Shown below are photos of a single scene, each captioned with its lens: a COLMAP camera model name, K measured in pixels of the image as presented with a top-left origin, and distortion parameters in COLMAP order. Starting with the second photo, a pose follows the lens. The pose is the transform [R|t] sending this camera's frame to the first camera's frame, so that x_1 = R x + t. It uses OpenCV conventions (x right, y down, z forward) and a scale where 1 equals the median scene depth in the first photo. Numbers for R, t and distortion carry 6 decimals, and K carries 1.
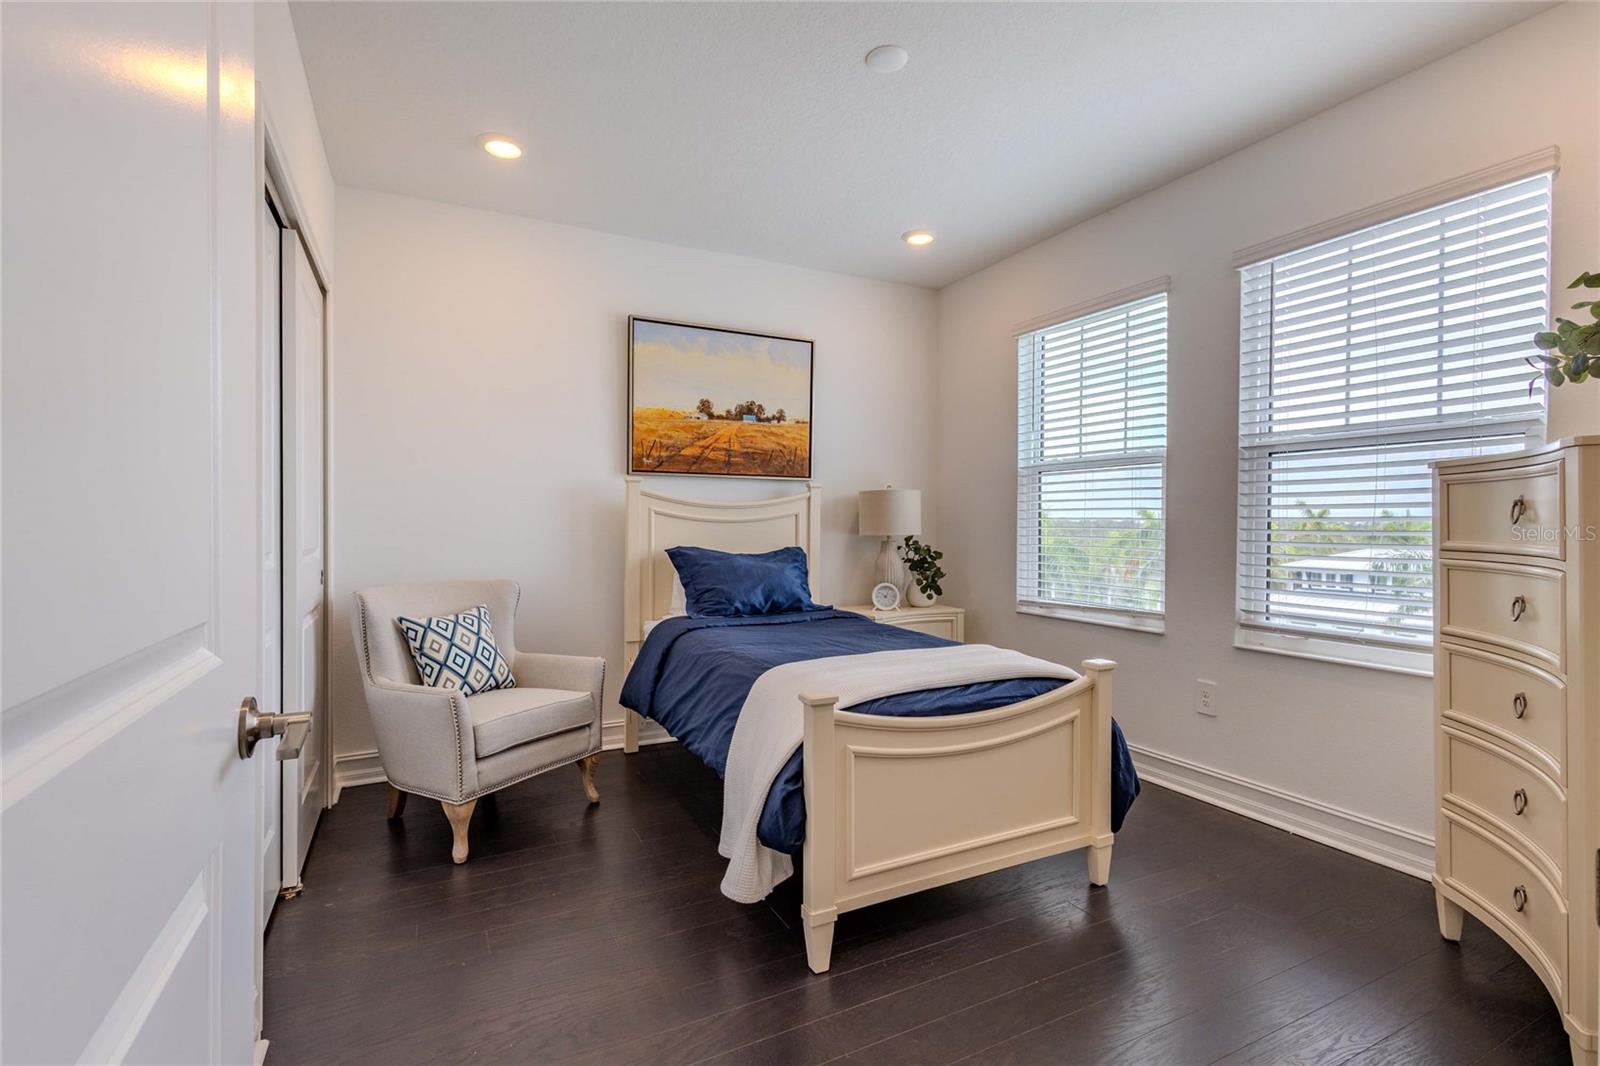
lens RADIAL K [[740.2, 0, 786.4], [0, 740.2, 522.0], [0, 0, 1]] dist [0.010461, -0.002002]
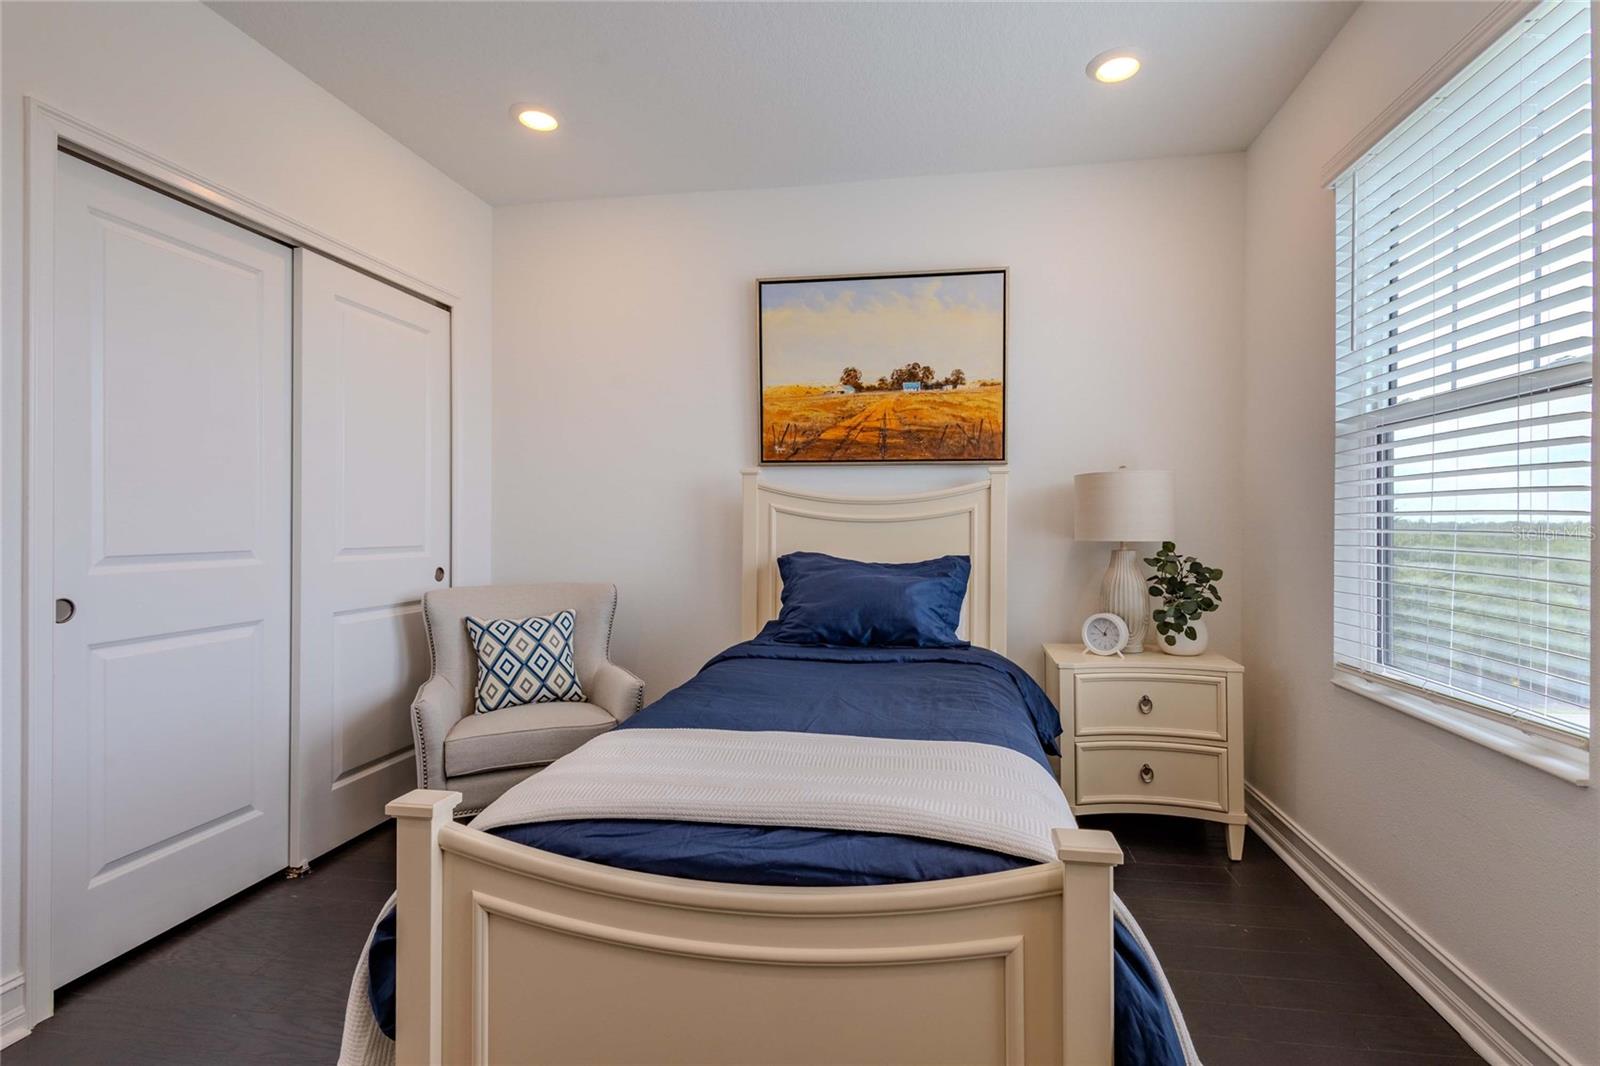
lens RADIAL K [[740.2, 0, 812.4], [0, 740.2, 528.3], [0, 0, 1]] dist [0.010461, -0.002002]
pose [[0.820028, 0.000901, -0.572323, 0.314455], [0.001110, 0.999994, 0.003165, 0.004389], [0.572322, -0.003230, 0.820022, 0.325567]]
